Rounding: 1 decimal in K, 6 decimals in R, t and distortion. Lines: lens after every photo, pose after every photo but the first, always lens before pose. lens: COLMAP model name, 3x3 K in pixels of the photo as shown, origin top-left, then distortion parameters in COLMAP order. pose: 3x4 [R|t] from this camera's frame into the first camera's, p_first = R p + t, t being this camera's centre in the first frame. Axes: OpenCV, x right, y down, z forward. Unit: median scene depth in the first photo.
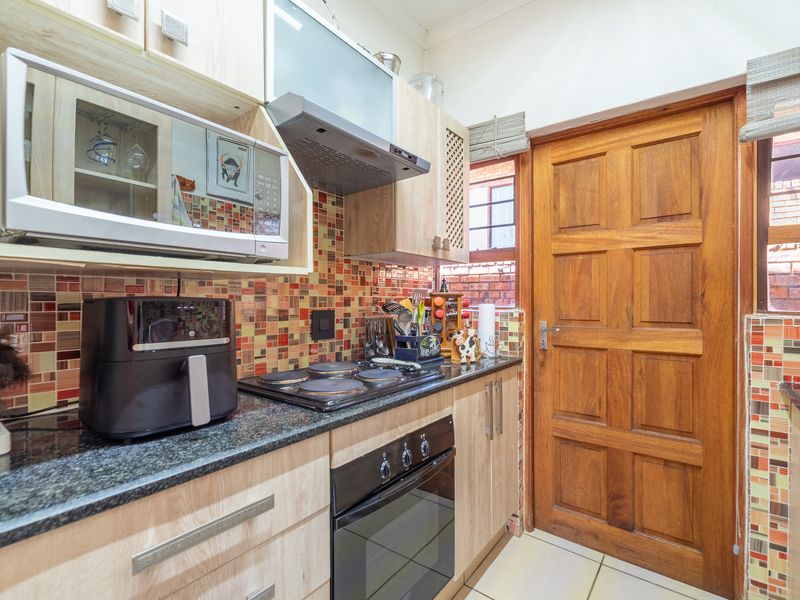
lens RADIAL K [[388.2, 0, 393.2], [0, 388.2, 298.8], [0, 0, 1]] dist [-0.000513, -0.000929]
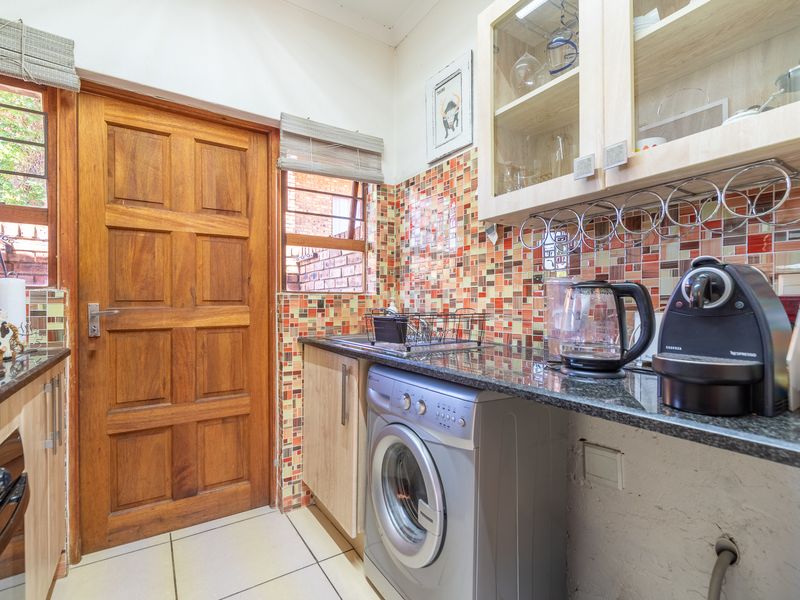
lens RADIAL K [[389.0, 0, 403.7], [0, 389.0, 303.5], [0, 0, 1]] dist [-0.000979, -0.000205]
pose [[0.307595, -0.001119, 0.951517, -0.238885], [0.000195, 0.999999, 0.001113, 0.065500], [-0.951517, -0.000157, 0.307595, 0.115554]]
